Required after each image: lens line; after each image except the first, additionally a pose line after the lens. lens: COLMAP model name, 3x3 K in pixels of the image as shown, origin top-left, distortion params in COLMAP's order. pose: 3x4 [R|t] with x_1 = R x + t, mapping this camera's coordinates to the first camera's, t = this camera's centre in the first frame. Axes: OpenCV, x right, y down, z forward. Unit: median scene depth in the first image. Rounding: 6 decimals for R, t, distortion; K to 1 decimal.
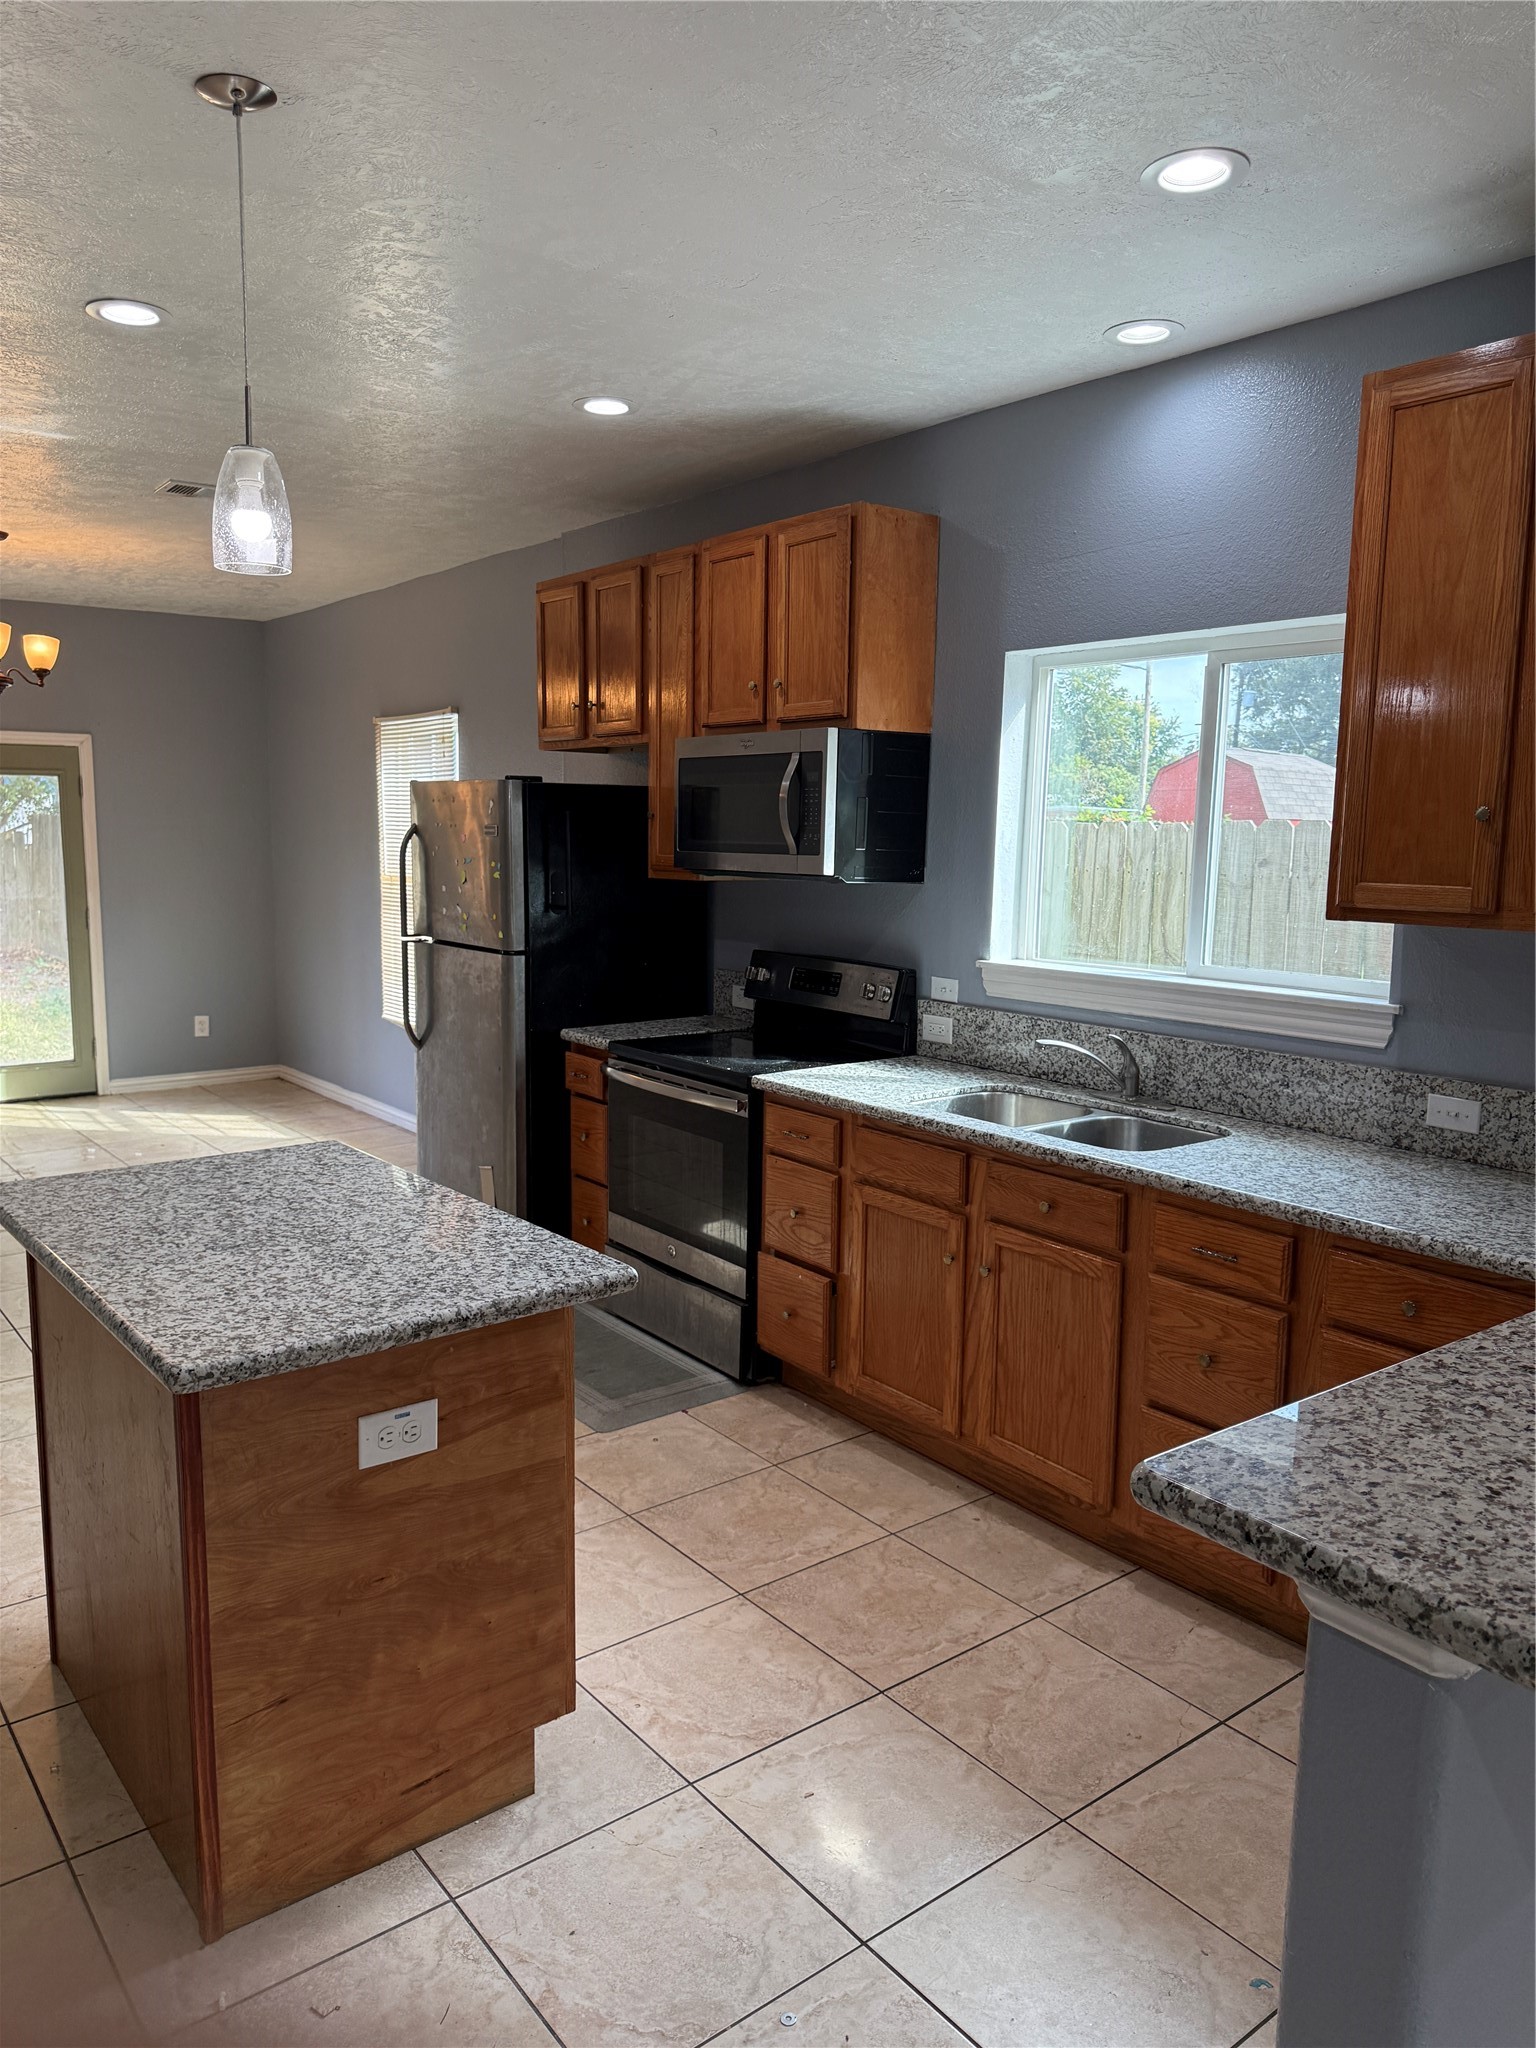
lens RADIAL K [[1434.2, 0, 768.2], [0, 1434.2, 1023.9], [0, 0, 1]] dist [0.033059, -0.042794]
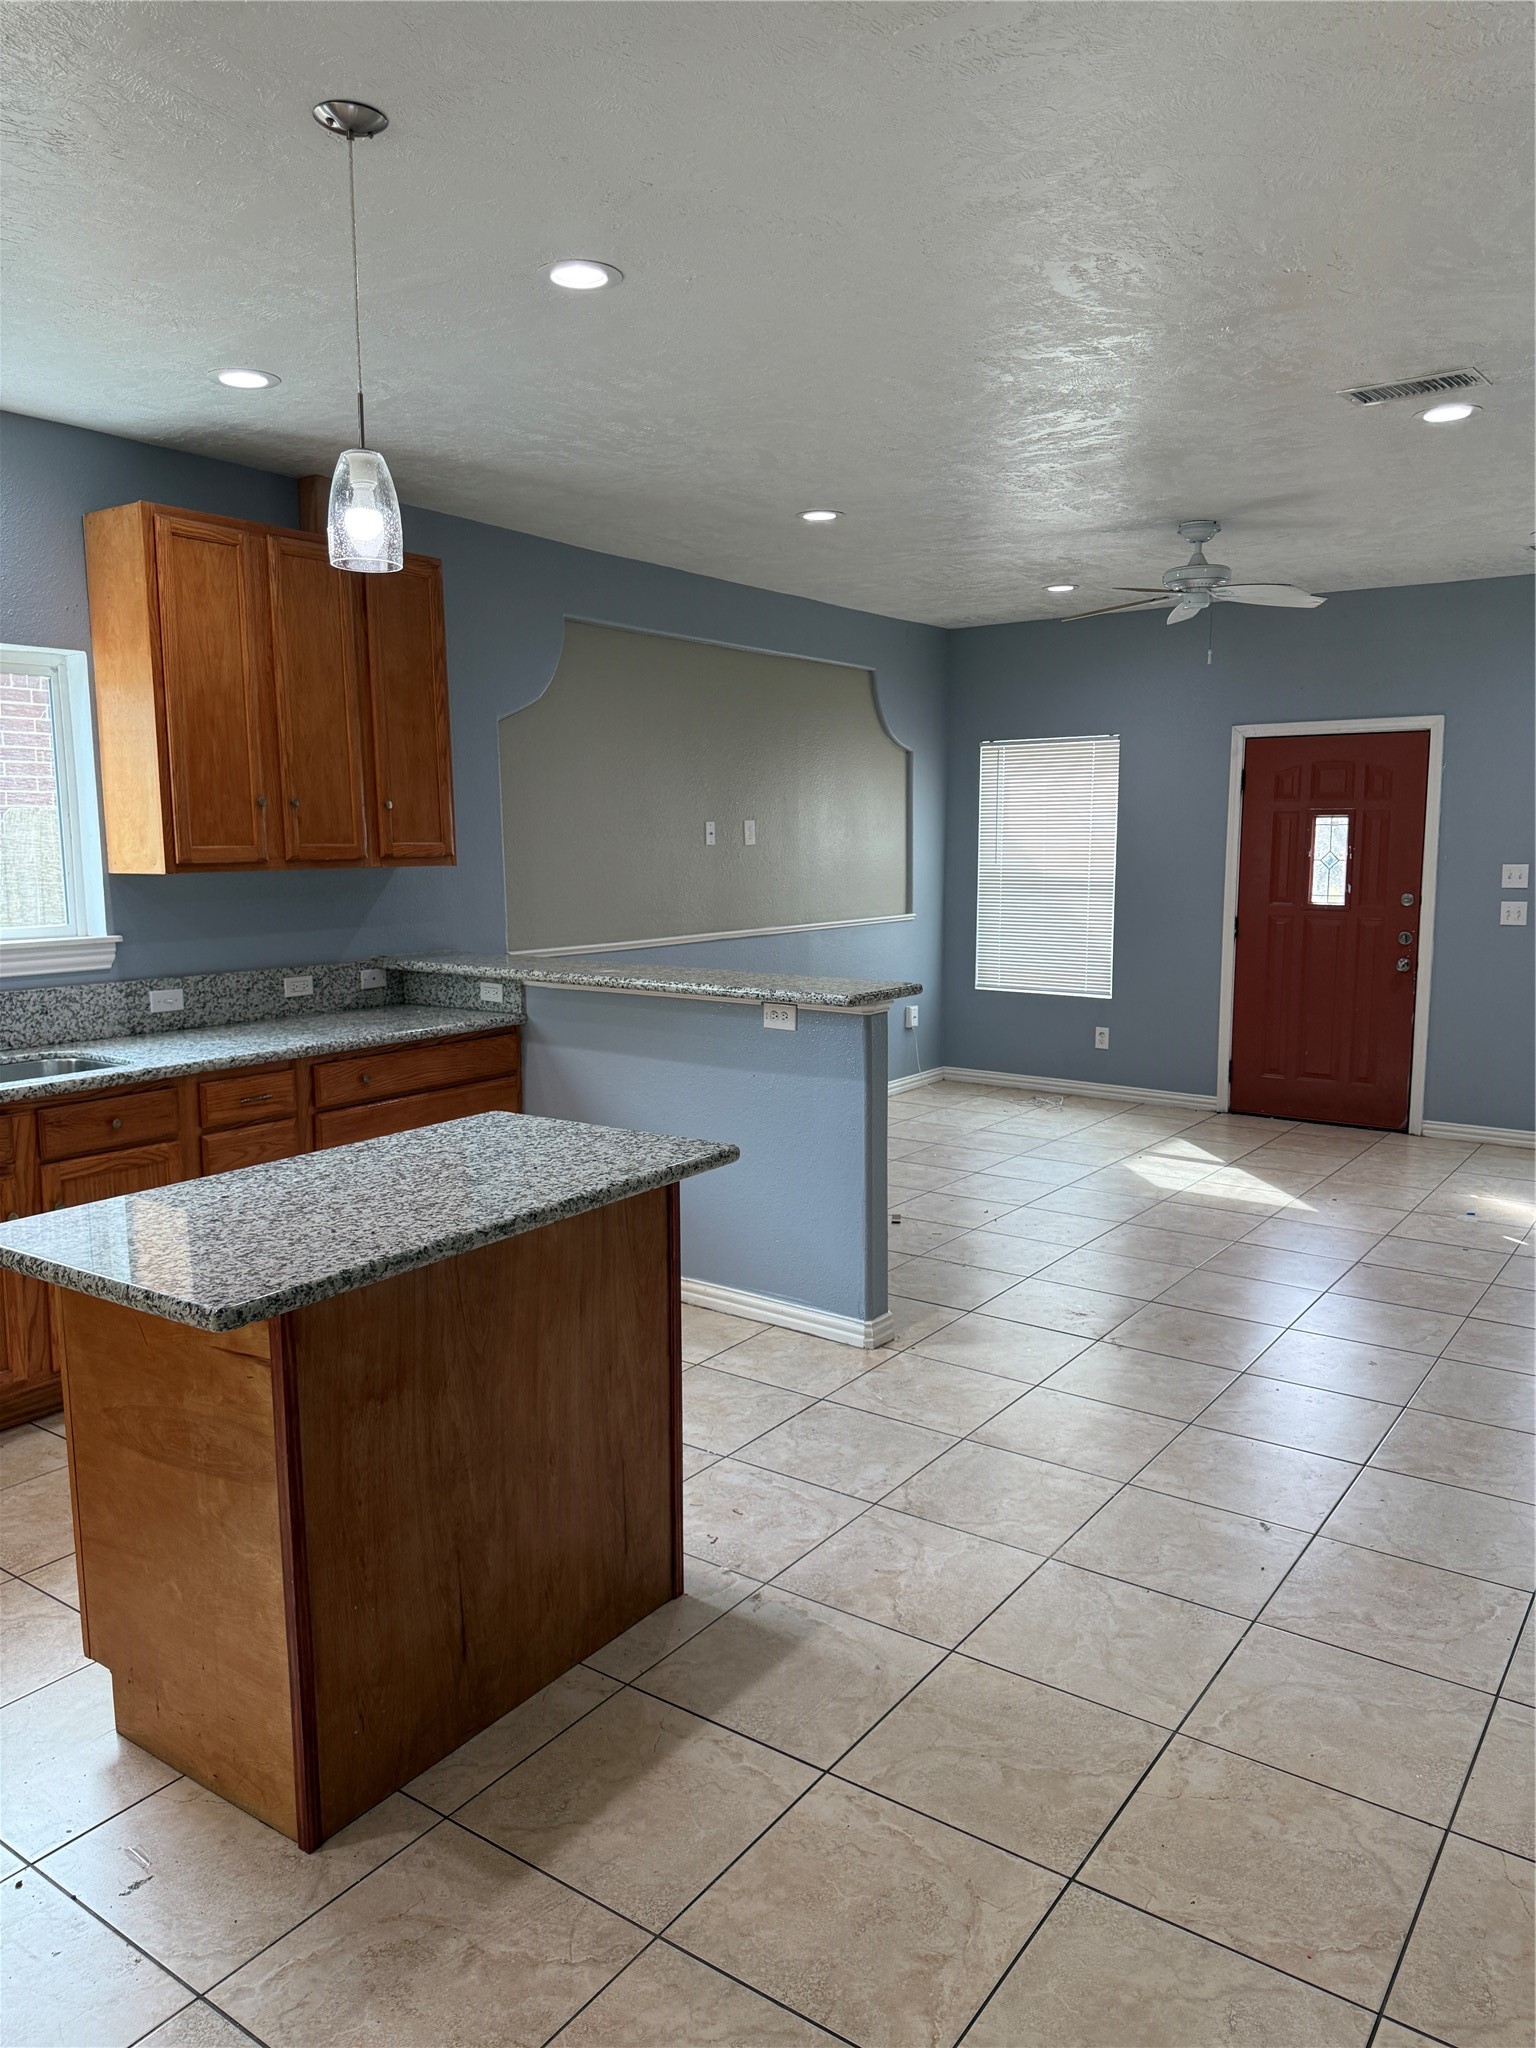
lens RADIAL K [[1434.2, 0, 774.9], [0, 1434.2, 1038.1], [0, 0, 1]] dist [0.033059, -0.042794]
pose [[-0.289324, -0.149723, 0.945449, -1.055615], [0.129360, 0.972516, 0.193596, -0.101286], [-0.948450, 0.178315, -0.262004, 0.743318]]
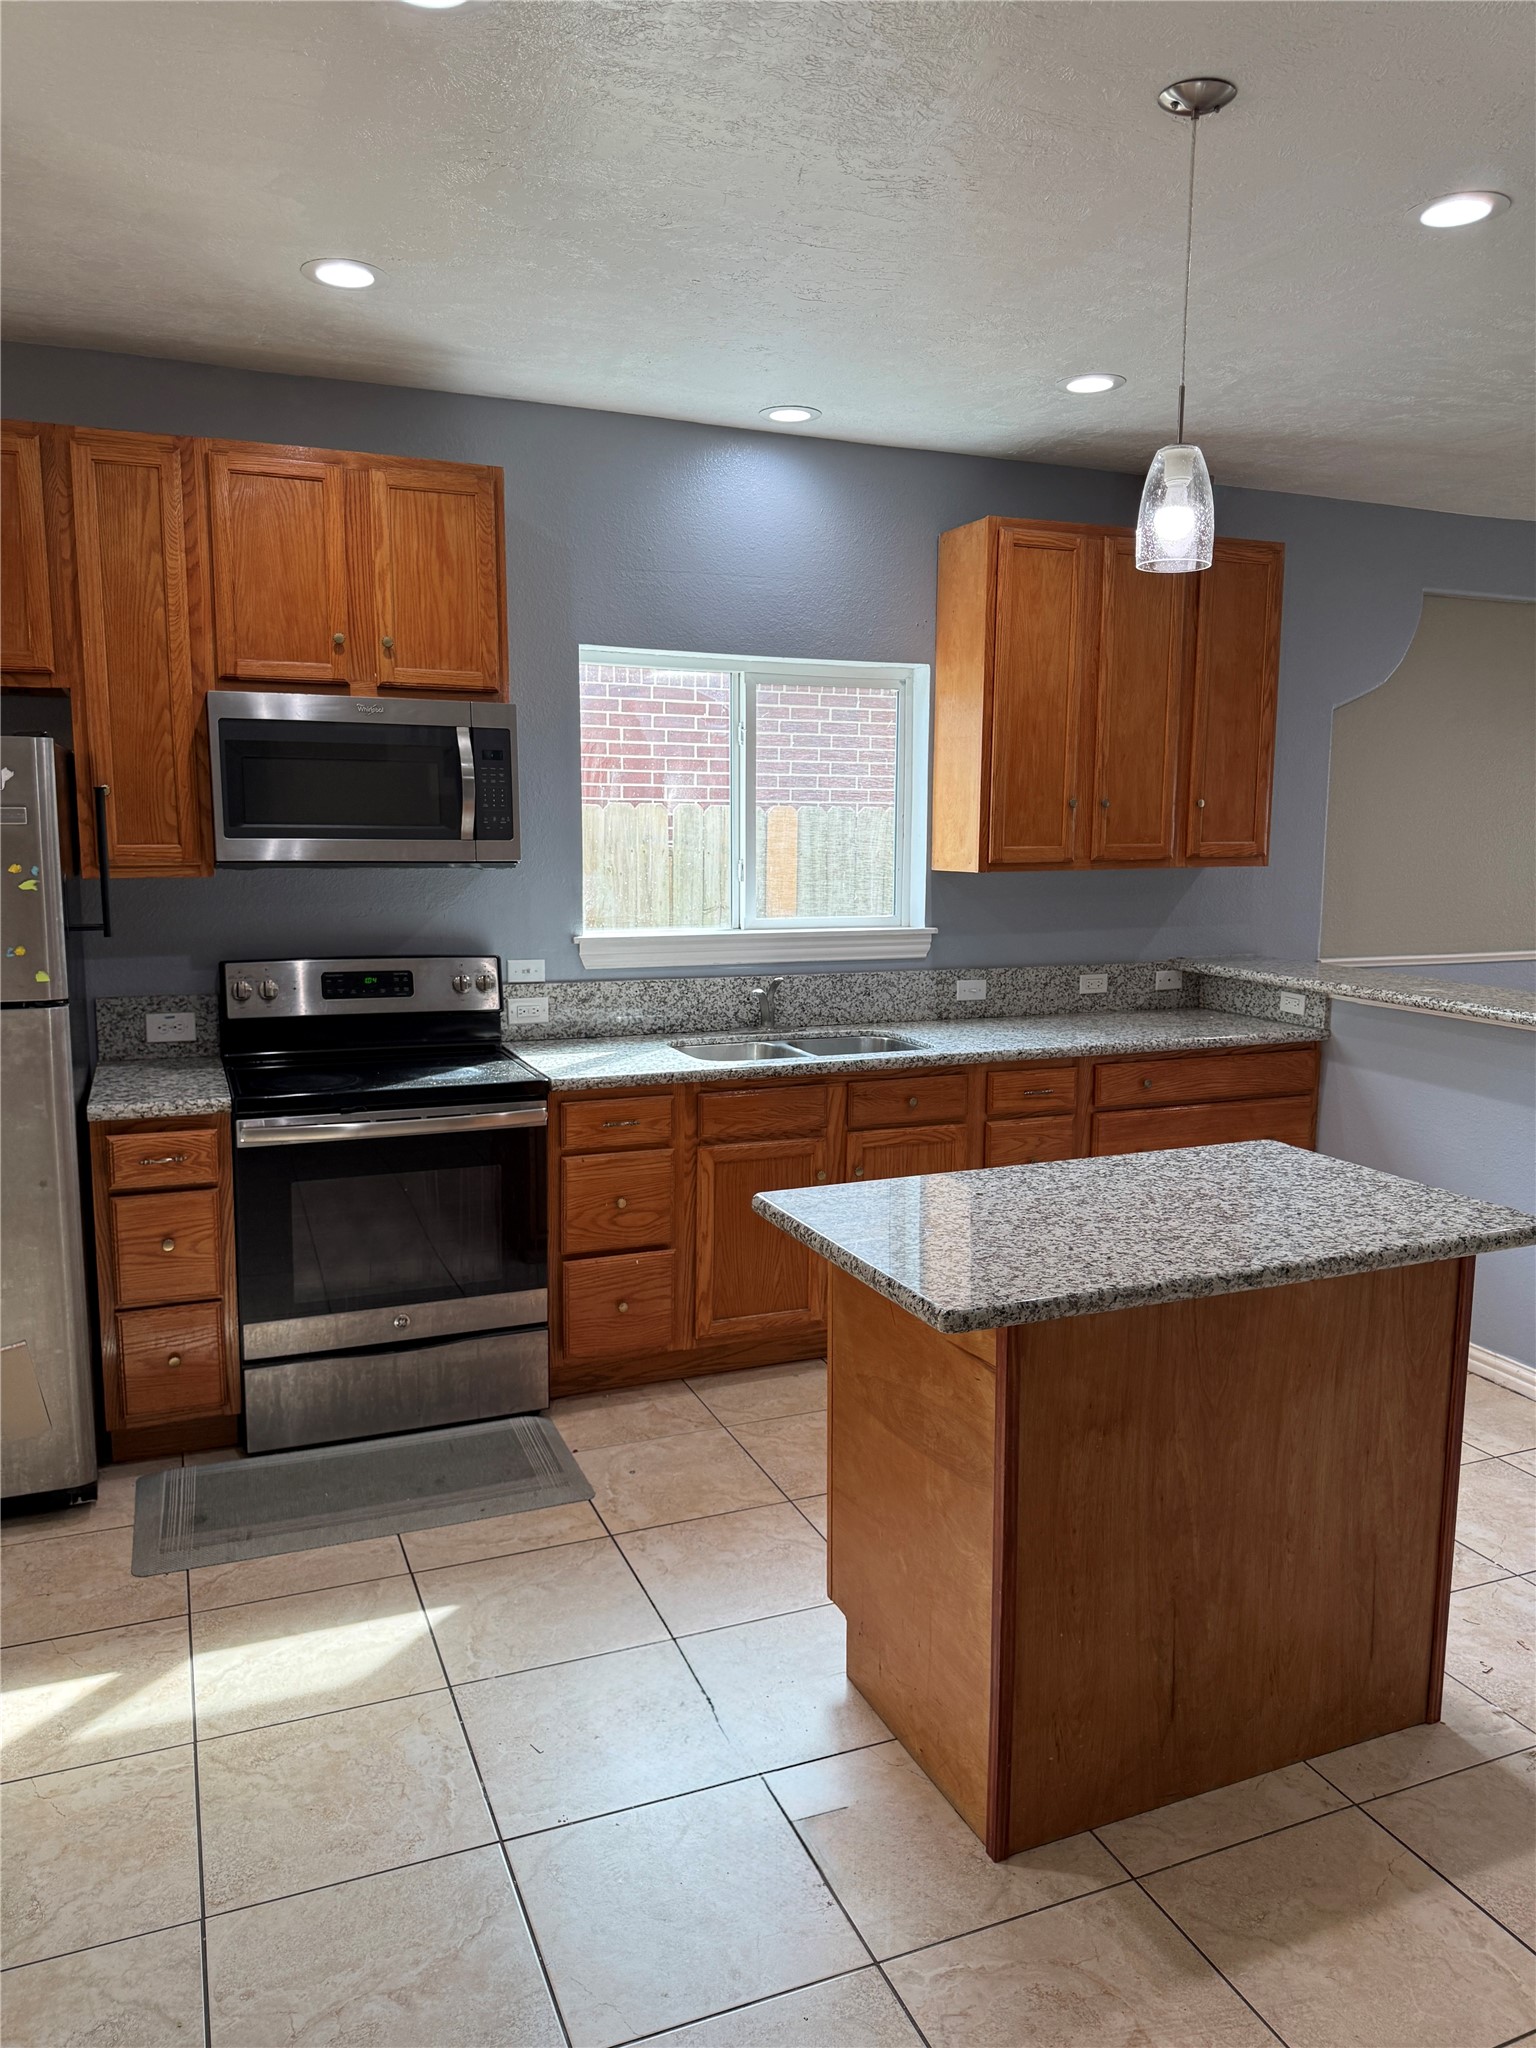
lens RADIAL K [[1434.2, 0, 759.7], [0, 1434.2, 1032.2], [0, 0, 1]] dist [0.033059, -0.042794]
pose [[0.272737, -0.153792, 0.949717, -1.025043], [0.129975, 0.983981, 0.122014, -0.107503], [-0.953269, 0.090162, 0.288357, 0.716318]]
